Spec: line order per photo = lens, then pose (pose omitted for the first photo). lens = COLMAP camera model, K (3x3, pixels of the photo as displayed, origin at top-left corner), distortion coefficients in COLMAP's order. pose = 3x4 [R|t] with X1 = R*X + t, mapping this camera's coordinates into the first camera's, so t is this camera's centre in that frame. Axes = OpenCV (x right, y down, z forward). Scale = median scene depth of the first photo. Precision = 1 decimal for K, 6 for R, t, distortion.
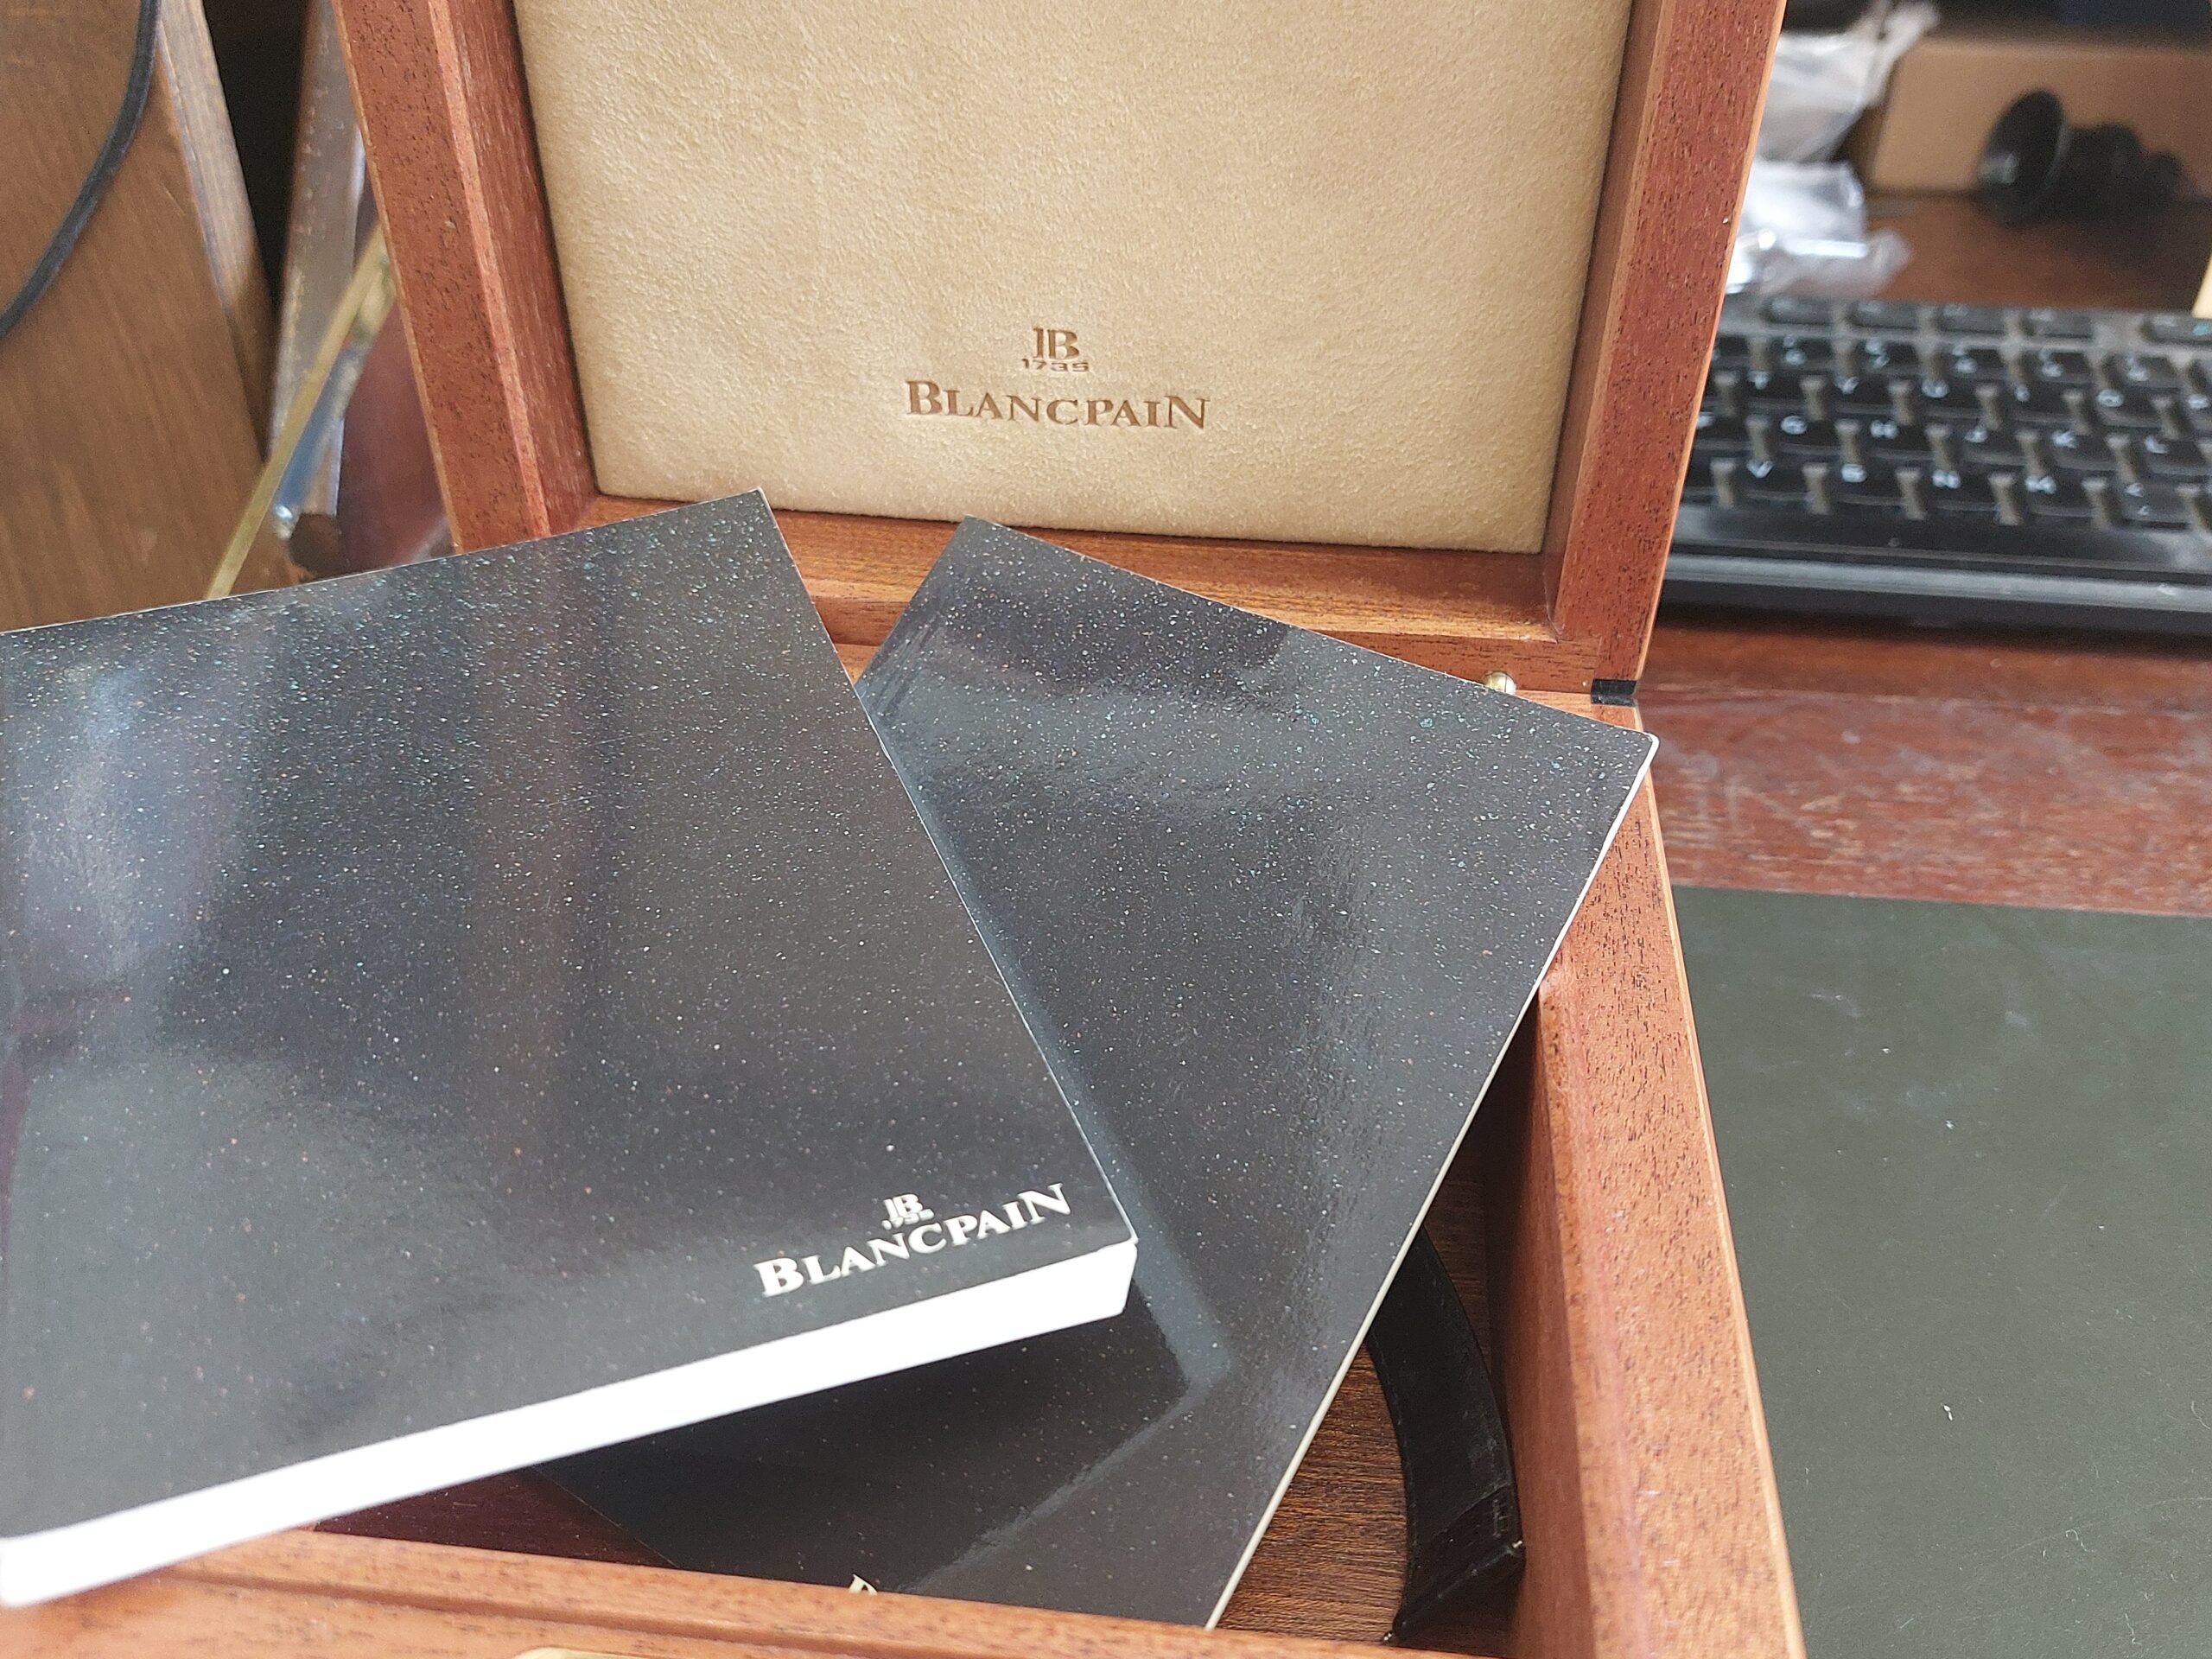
lens RADIAL K [[2021.6, 0, 1052.4], [0, 2021.6, 844.5], [0, 0, 1]] dist [0.285553, -0.567499]
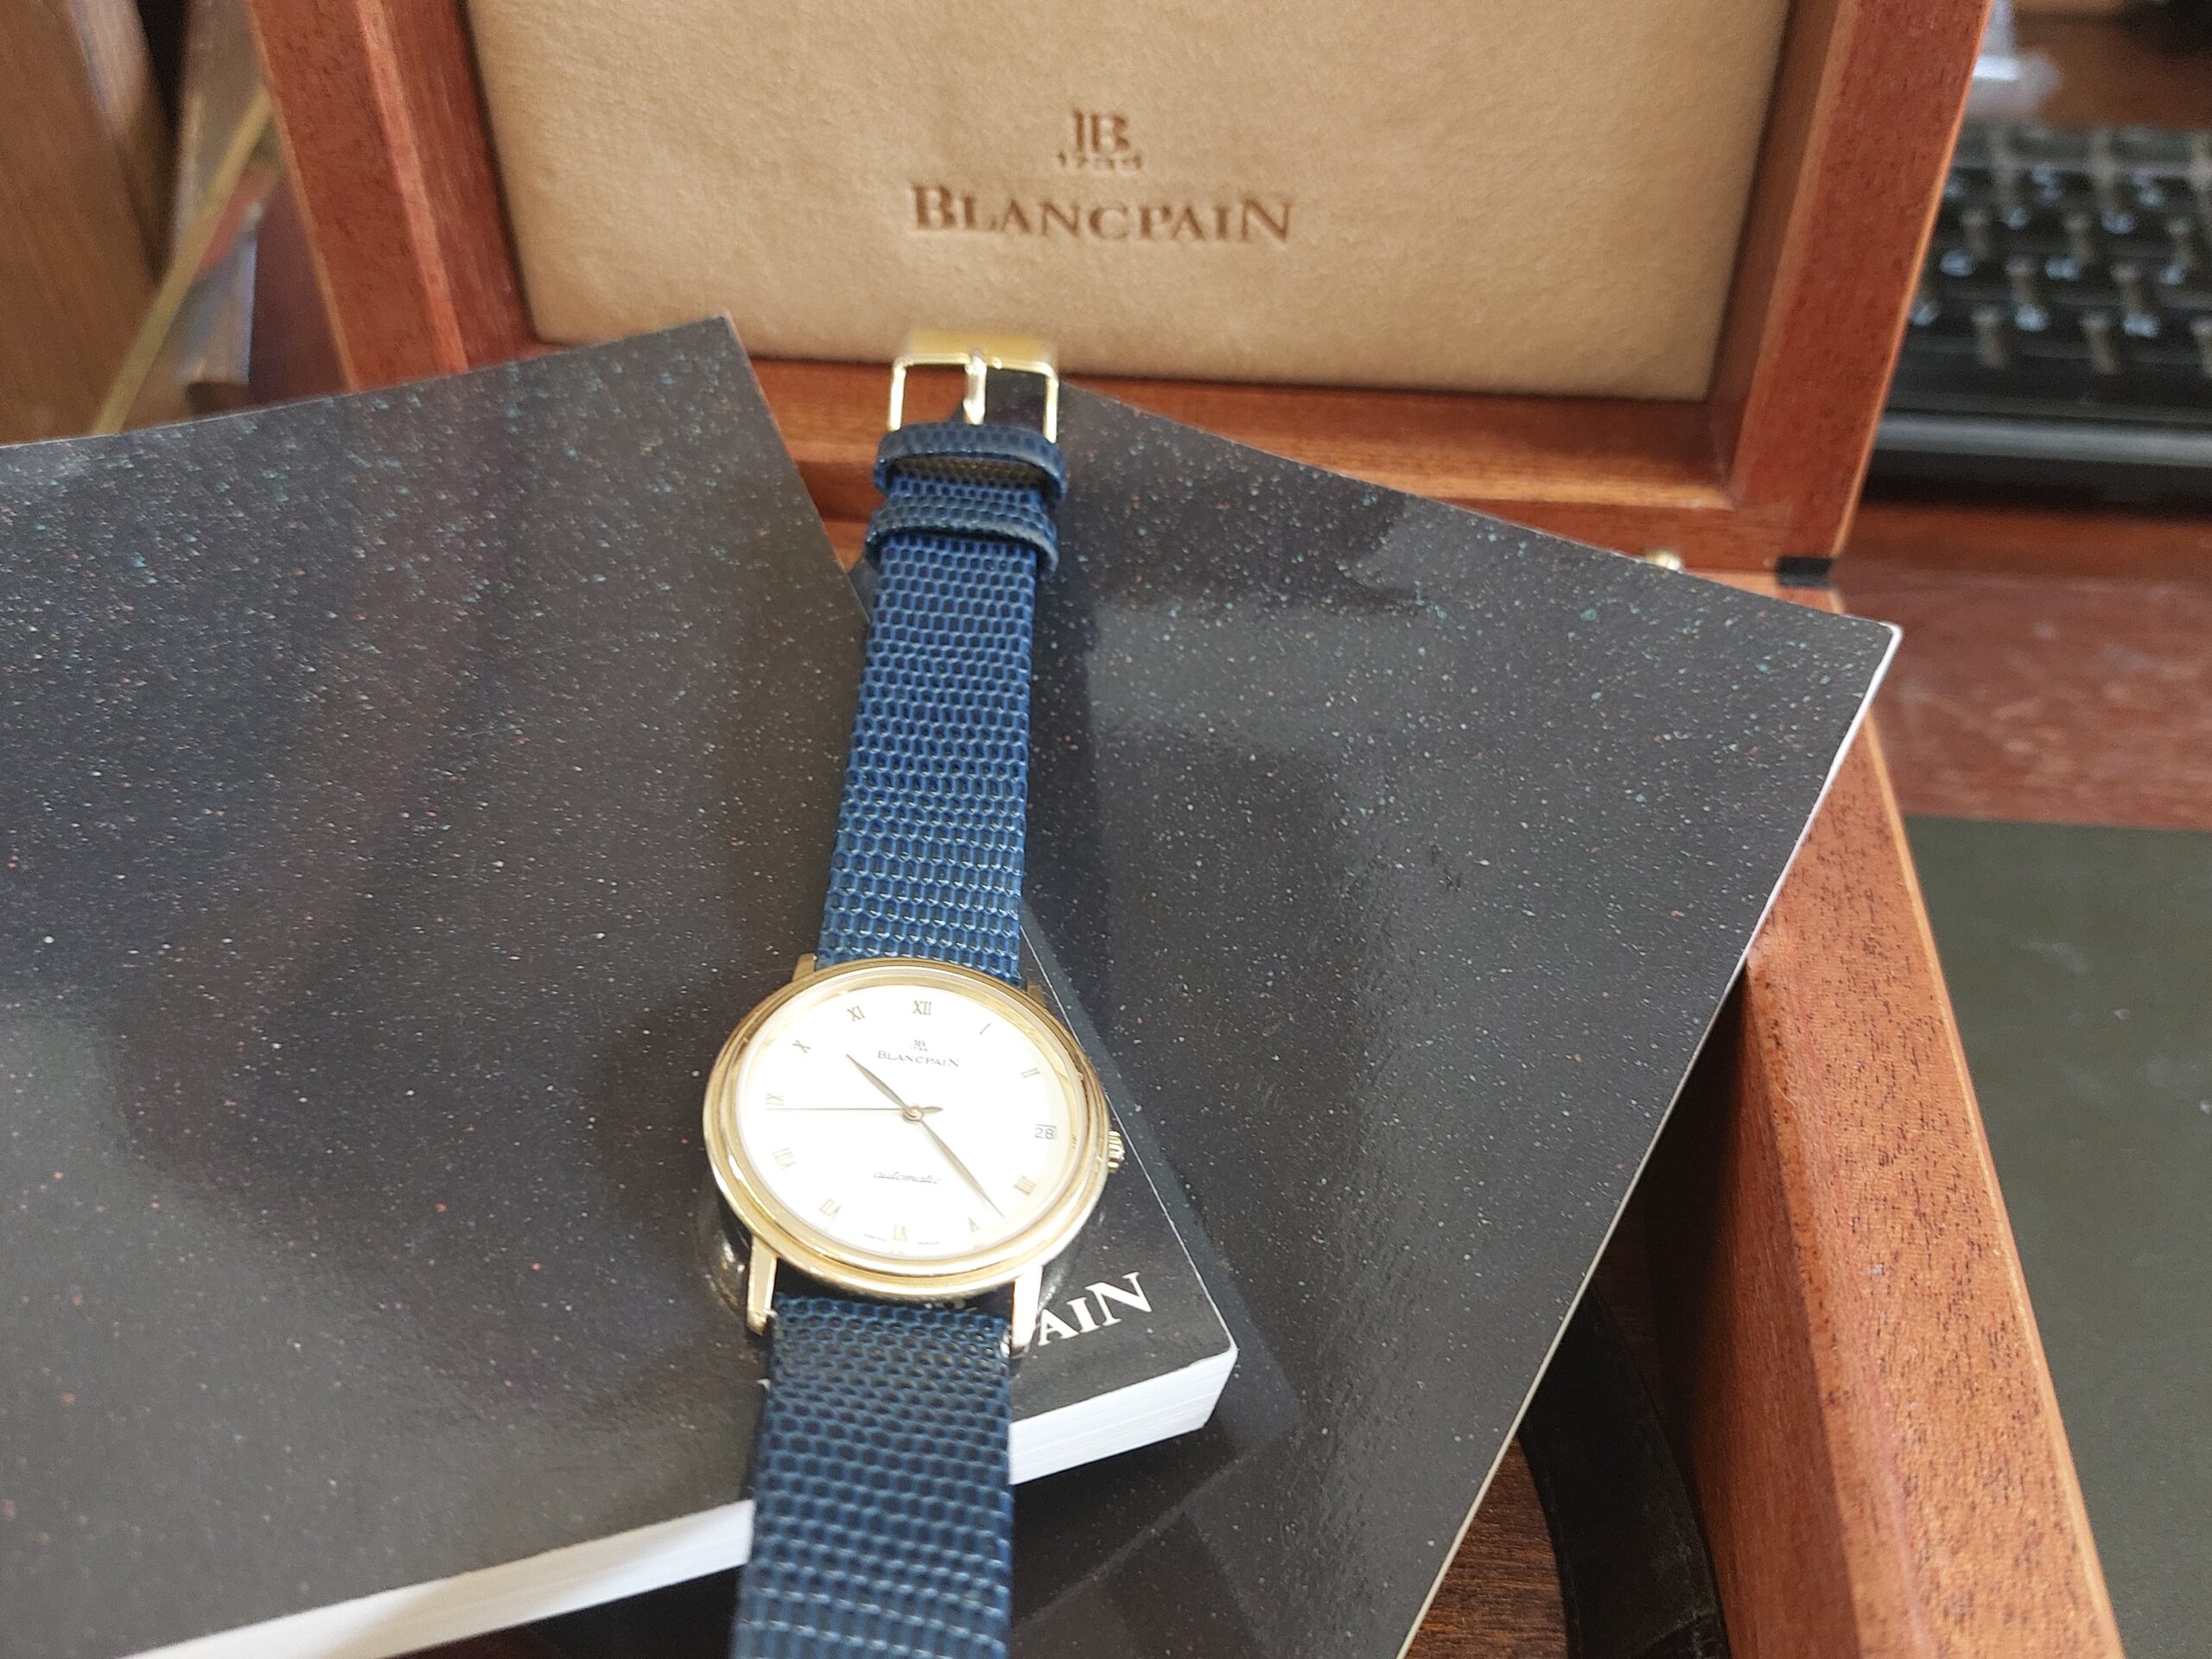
lens RADIAL K [[2021.6, 0, 1052.4], [0, 2021.6, 844.5], [0, 0, 1]] dist [0.285553, -0.567499]
pose [[0.999916, -0.006763, -0.011073, -0.009634], [0.007242, 0.999013, 0.043825, -0.006749], [0.010766, -0.043901, 0.998978, 0.194452]]
